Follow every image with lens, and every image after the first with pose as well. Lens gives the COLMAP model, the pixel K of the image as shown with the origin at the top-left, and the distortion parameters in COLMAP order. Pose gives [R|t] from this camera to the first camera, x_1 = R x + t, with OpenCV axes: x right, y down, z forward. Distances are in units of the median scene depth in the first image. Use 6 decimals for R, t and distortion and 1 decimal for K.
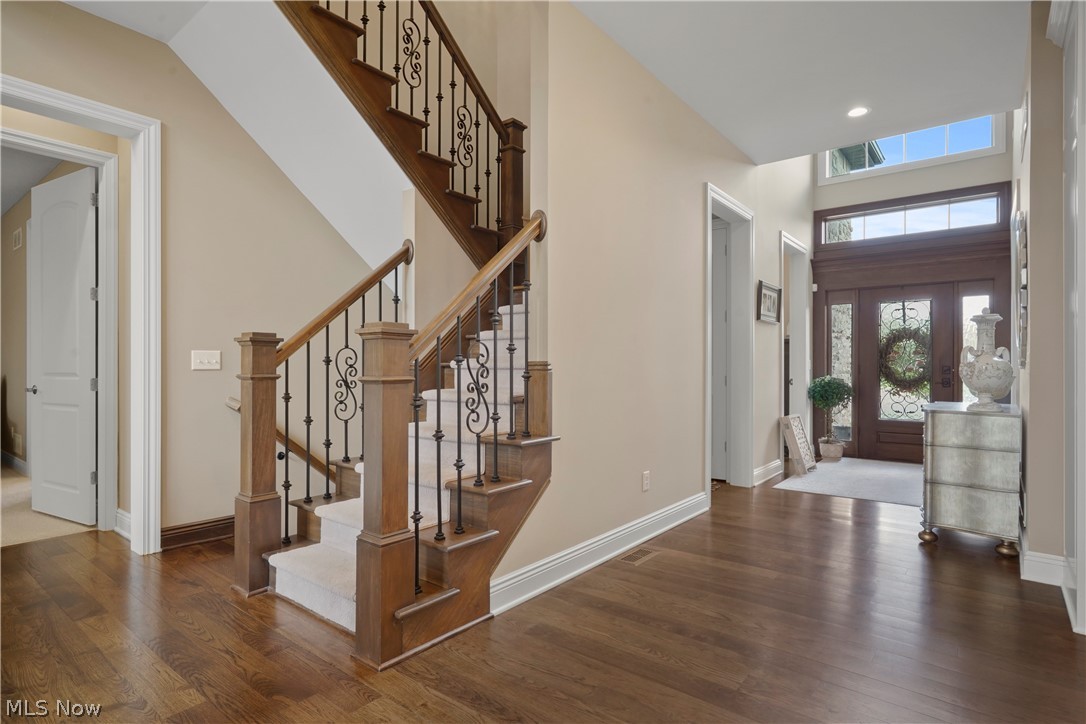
lens RADIAL K [[566.1, 0, 540.8], [0, 566.1, 367.2], [0, 0, 1]] dist [-0.004063, 0.001222]
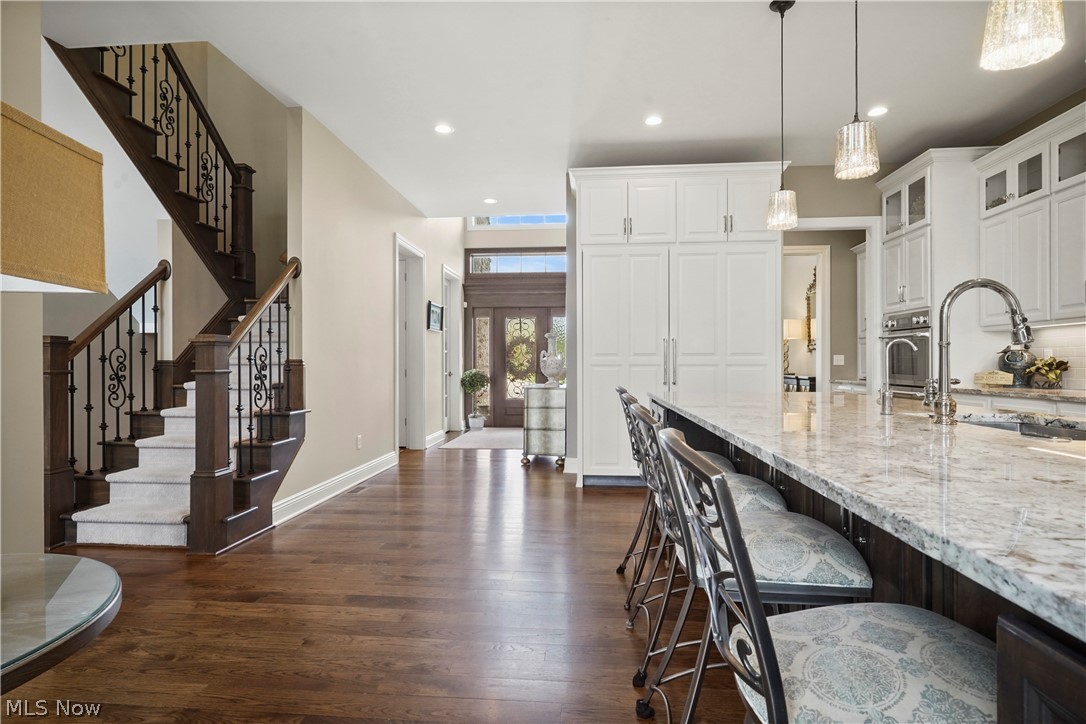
lens RADIAL K [[566.1, 0, 541.8], [0, 566.1, 363.6], [0, 0, 1]] dist [-0.004063, 0.001222]
pose [[0.834013, -0.003216, 0.551735, -0.211385], [0.003412, 0.999994, 0.000672, 0.001136], [-0.551734, 0.001322, 0.834019, -0.439301]]
